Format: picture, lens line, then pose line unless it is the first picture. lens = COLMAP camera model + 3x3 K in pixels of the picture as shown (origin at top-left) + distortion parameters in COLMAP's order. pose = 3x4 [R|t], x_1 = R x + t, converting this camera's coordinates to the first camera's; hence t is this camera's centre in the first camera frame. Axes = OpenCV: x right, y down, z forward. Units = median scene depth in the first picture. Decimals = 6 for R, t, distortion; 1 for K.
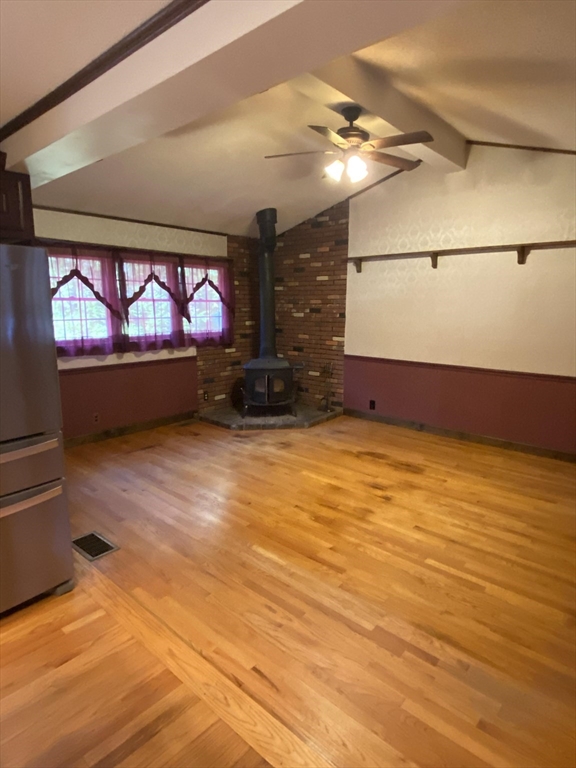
lens RADIAL K [[454.1, 0, 287.9], [0, 454.1, 383.2], [0, 0, 1]] dist [0.005265, 0.000419]
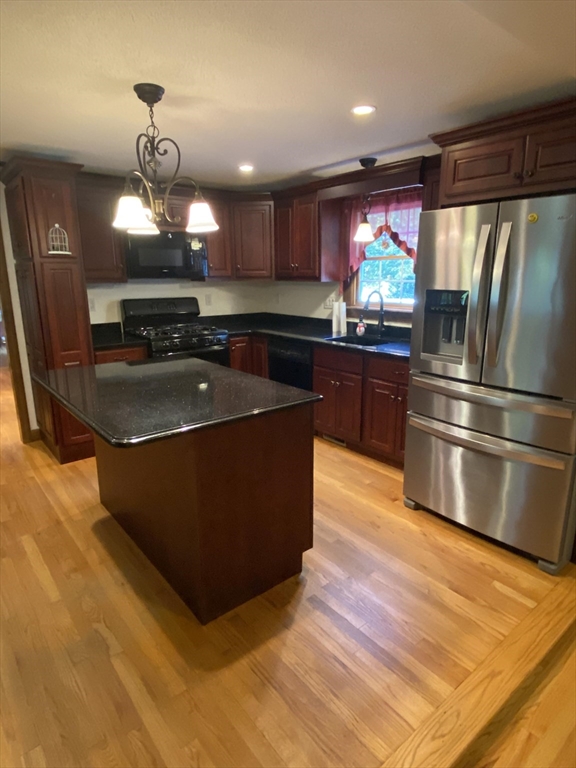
lens RADIAL K [[454.1, 0, 288.7], [0, 454.1, 382.2], [0, 0, 1]] dist [0.005265, 0.000419]
pose [[-0.156613, 0.230897, -0.960291, 0.496838], [-0.167785, 0.951936, 0.256252, -0.079659], [0.973304, 0.201255, -0.110345, 0.611944]]
